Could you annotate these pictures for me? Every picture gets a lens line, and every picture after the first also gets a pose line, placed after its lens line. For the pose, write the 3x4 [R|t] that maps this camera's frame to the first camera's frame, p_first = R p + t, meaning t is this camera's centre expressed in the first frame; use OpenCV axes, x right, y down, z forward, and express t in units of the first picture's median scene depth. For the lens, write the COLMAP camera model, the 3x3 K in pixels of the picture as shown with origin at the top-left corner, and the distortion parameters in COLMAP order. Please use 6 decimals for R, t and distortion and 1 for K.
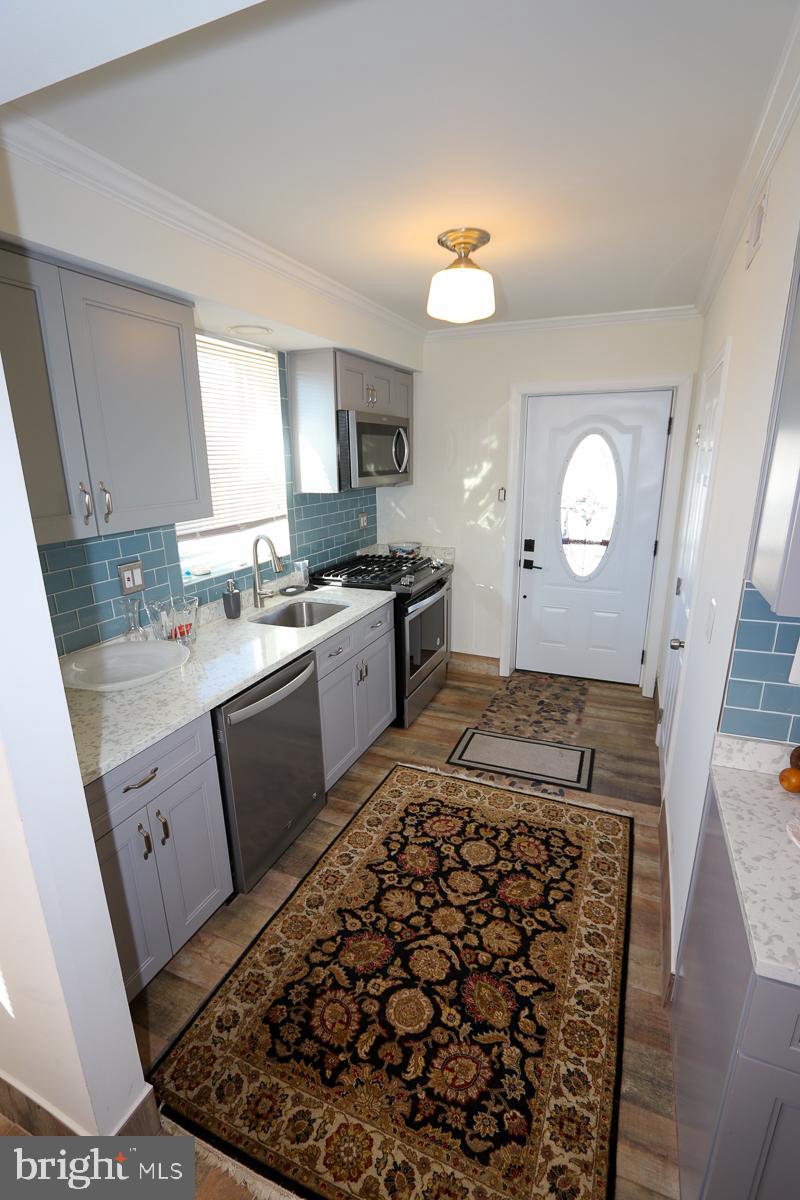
lens RADIAL K [[550.7, 0, 399.5], [0, 550.7, 605.9], [0, 0, 1]] dist [-0.020468, 0.003557]
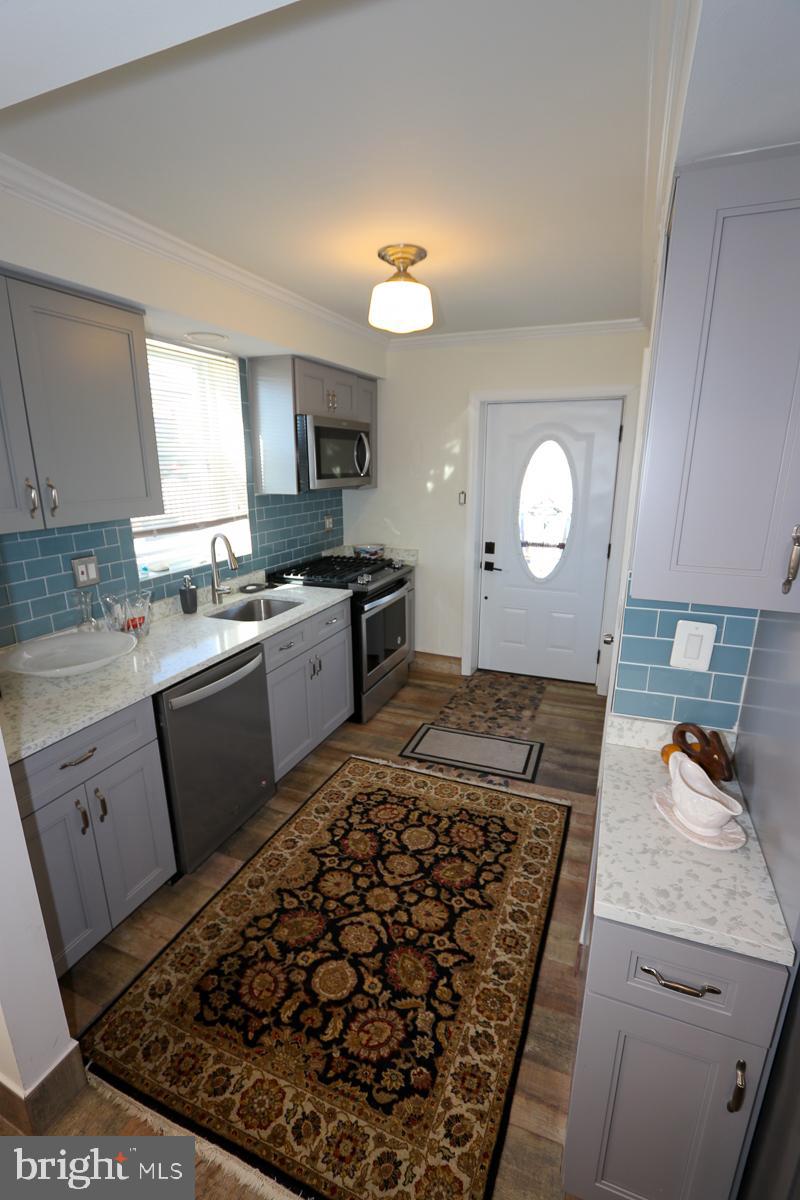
lens RADIAL K [[550.7, 0, 398.5], [0, 550.7, 606.9], [0, 0, 1]] dist [-0.020468, 0.003557]
pose [[0.999861, 0.006829, 0.015223, 0.092248], [-0.006666, 0.999921, -0.010698, 0.023283], [-0.015295, 0.010596, 0.999827, -0.050469]]
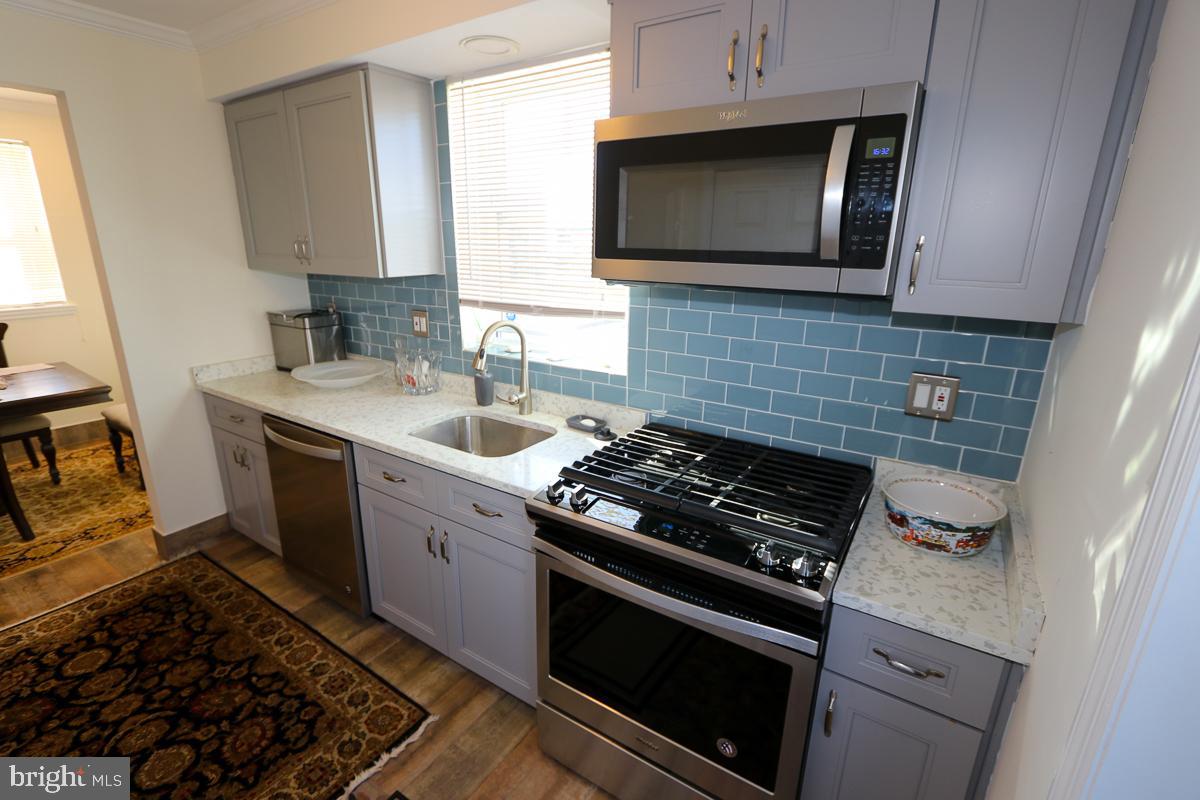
lens RADIAL K [[550.7, 0, 592.5], [0, 550.7, 404.1], [0, 0, 1]] dist [-0.020468, 0.003557]
pose [[-0.182499, 0.290759, -0.939230, 0.605886], [-0.271710, 0.903157, 0.332386, -0.392781], [0.944917, 0.315859, -0.085823, 1.528947]]
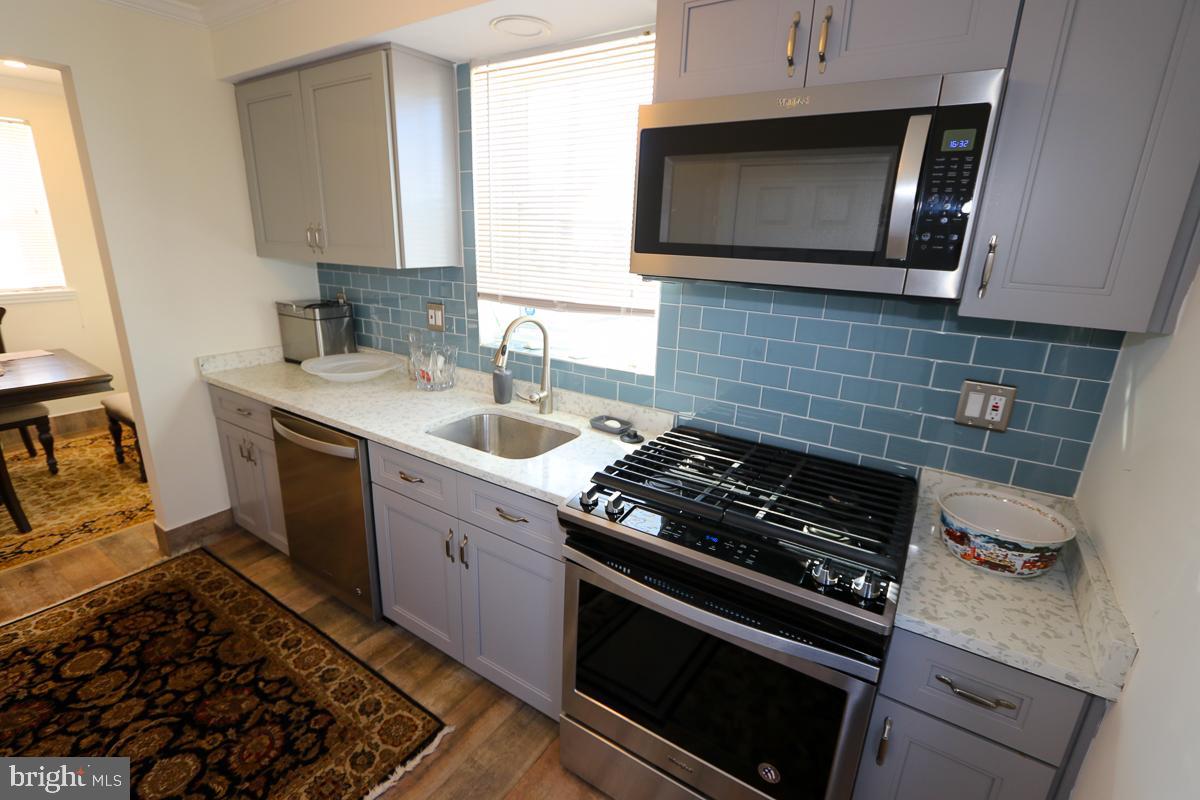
lens RADIAL K [[550.7, 0, 591.7], [0, 550.7, 403.7], [0, 0, 1]] dist [-0.020468, 0.003557]
pose [[-0.184263, 0.293761, -0.937951, 0.578034], [-0.290888, 0.895241, 0.337531, -0.374184], [0.938846, 0.335033, -0.079508, 1.478706]]
